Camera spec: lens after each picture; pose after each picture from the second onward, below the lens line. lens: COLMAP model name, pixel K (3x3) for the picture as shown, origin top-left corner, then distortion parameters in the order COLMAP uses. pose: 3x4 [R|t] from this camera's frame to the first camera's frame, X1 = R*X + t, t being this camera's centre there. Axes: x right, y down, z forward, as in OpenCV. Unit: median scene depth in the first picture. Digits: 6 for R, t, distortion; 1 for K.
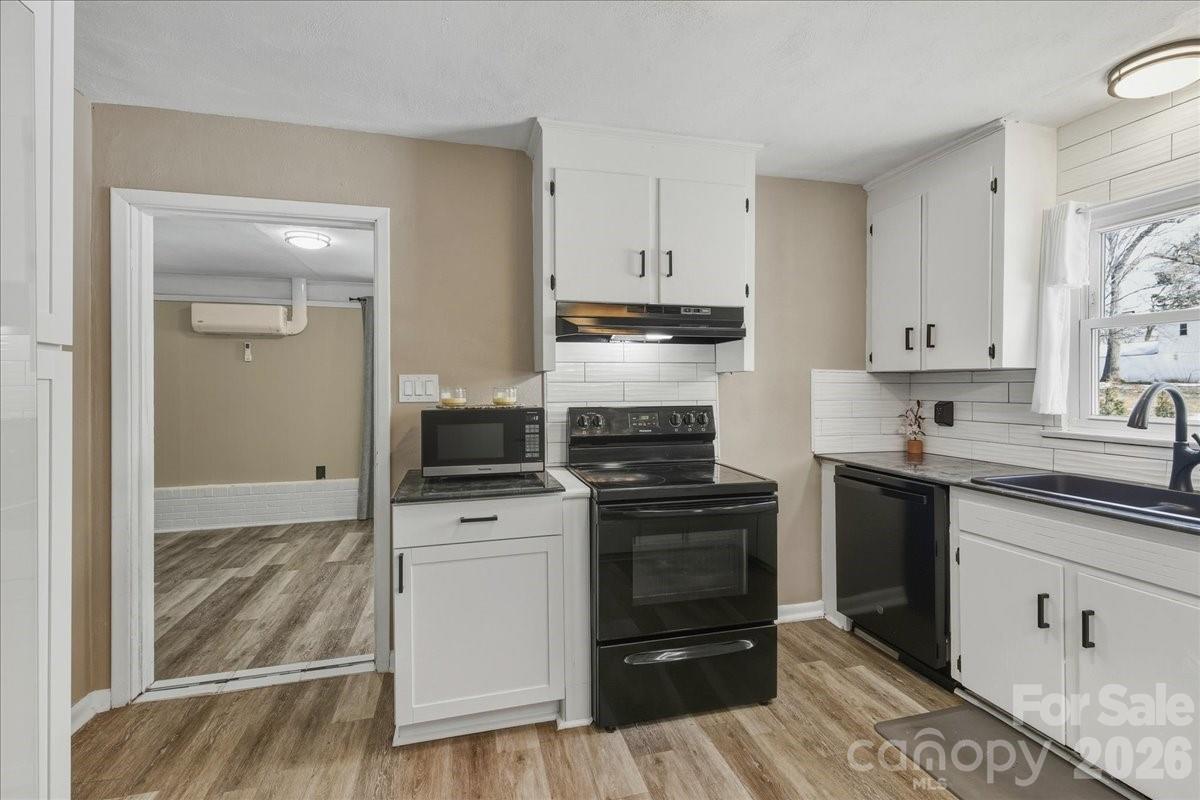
lens RADIAL K [[535.2, 0, 601.2], [0, 535.2, 388.1], [0, 0, 1]] dist [0.003078, 0.000333]
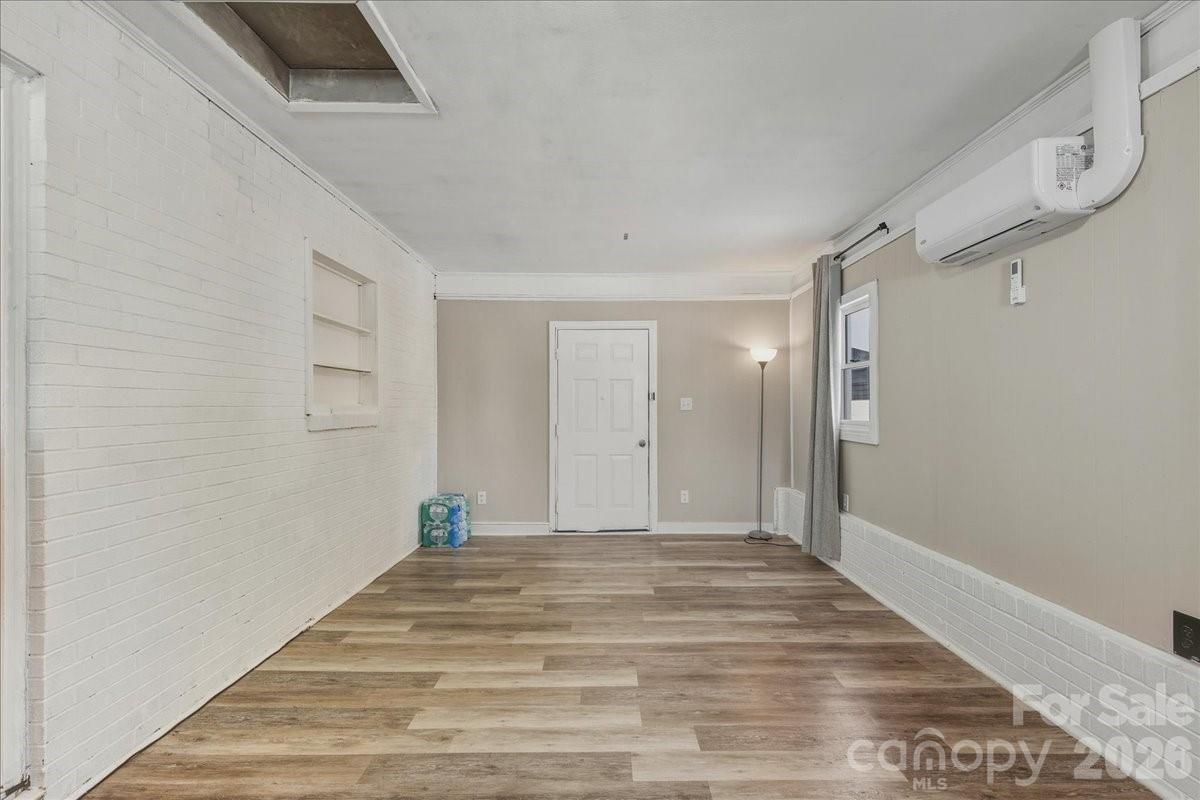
lens RADIAL K [[535.2, 0, 600.4], [0, 535.2, 403.2], [0, 0, 1]] dist [0.003078, 0.000333]
pose [[-0.254271, -0.000176, -0.967133, -0.163224], [-0.002978, 0.999995, 0.000601, 0.031052], [0.967128, 0.003033, -0.254270, 0.806990]]
